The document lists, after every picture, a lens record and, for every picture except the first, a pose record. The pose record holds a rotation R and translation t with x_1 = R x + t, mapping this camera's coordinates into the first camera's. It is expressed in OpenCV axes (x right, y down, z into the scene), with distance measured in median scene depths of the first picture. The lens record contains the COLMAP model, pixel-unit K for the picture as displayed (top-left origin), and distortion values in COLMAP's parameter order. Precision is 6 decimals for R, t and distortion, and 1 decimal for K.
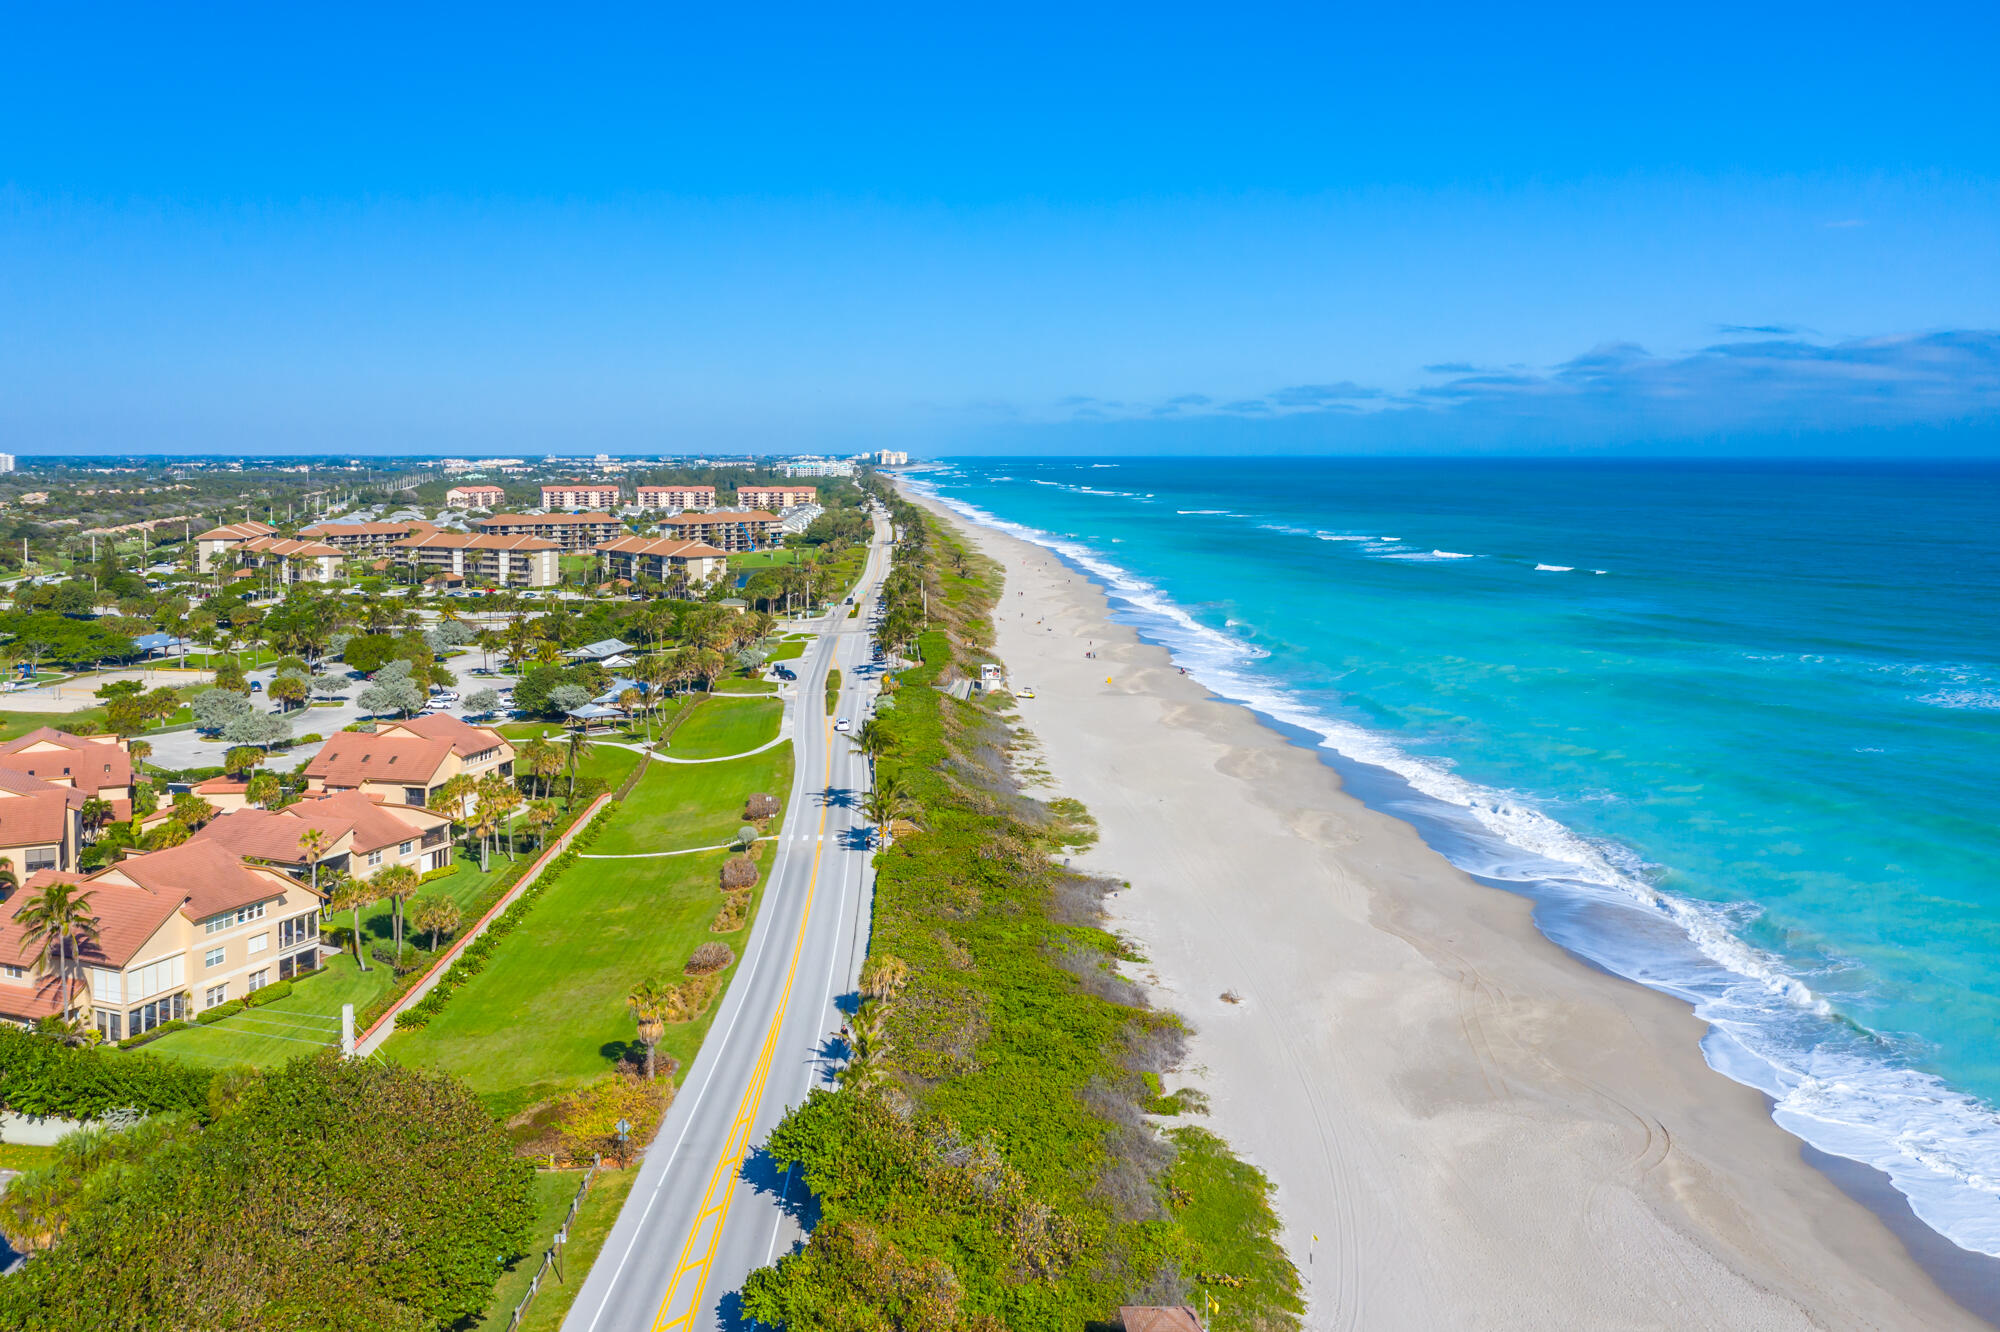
lens RADIAL K [[1807.1, 0, 998.8], [0, 1807.1, 663.7], [0, 0, 1]] dist [0.013945, 0.002944]
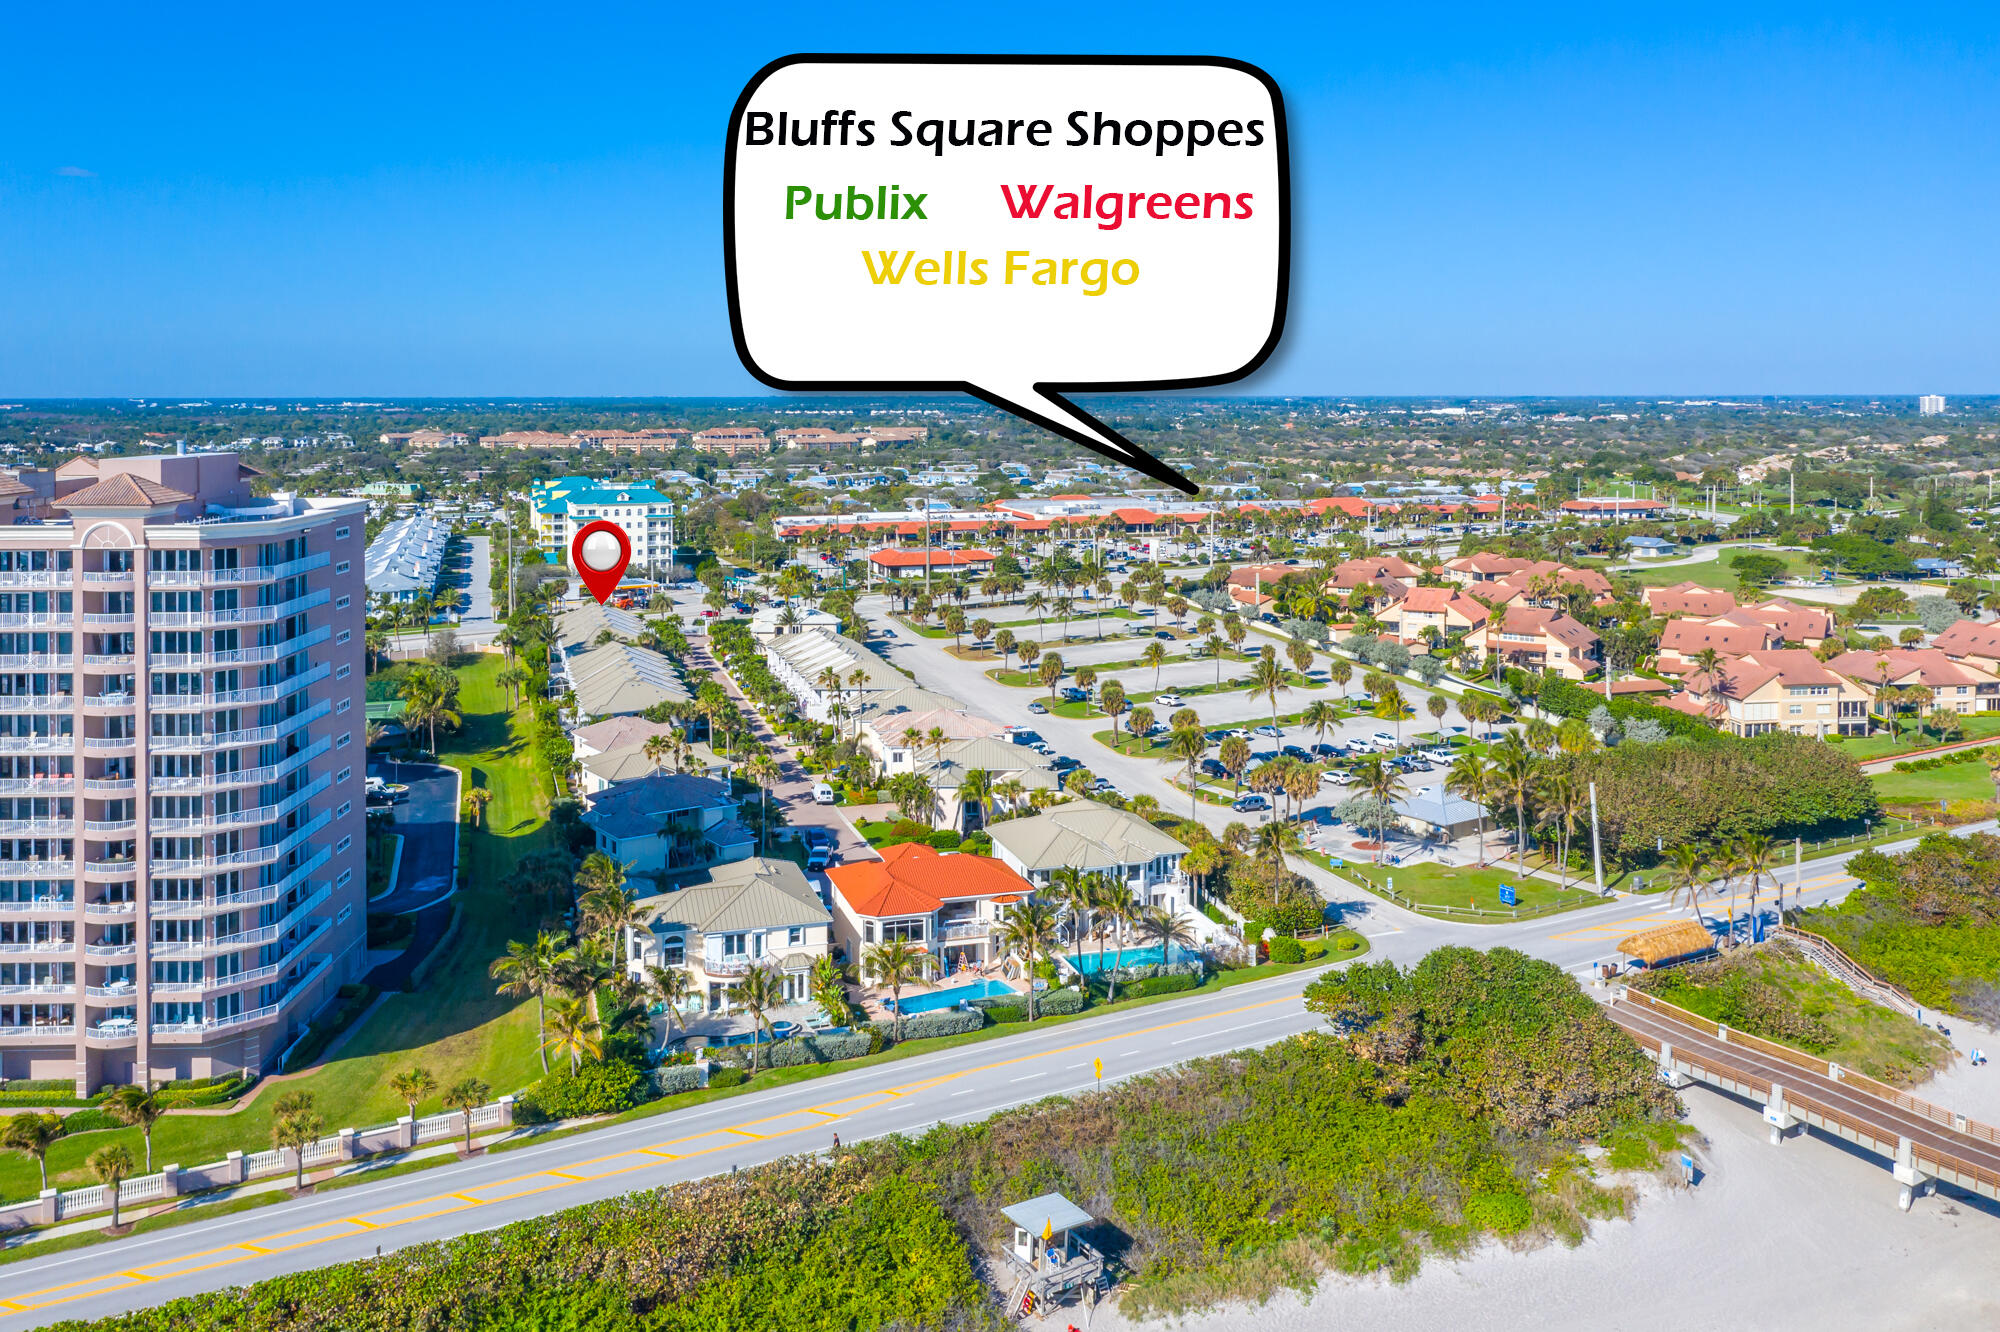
lens RADIAL K [[1807.1, 0, 999.8], [0, 1807.1, 664.8], [0, 0, 1]] dist [0.013945, 0.002944]
pose [[0.552379, 0.120643, -0.824817, 0.641897], [-0.090021, 0.992318, 0.084855, 0.025527], [0.828718, 0.027379, 0.558996, -0.734003]]
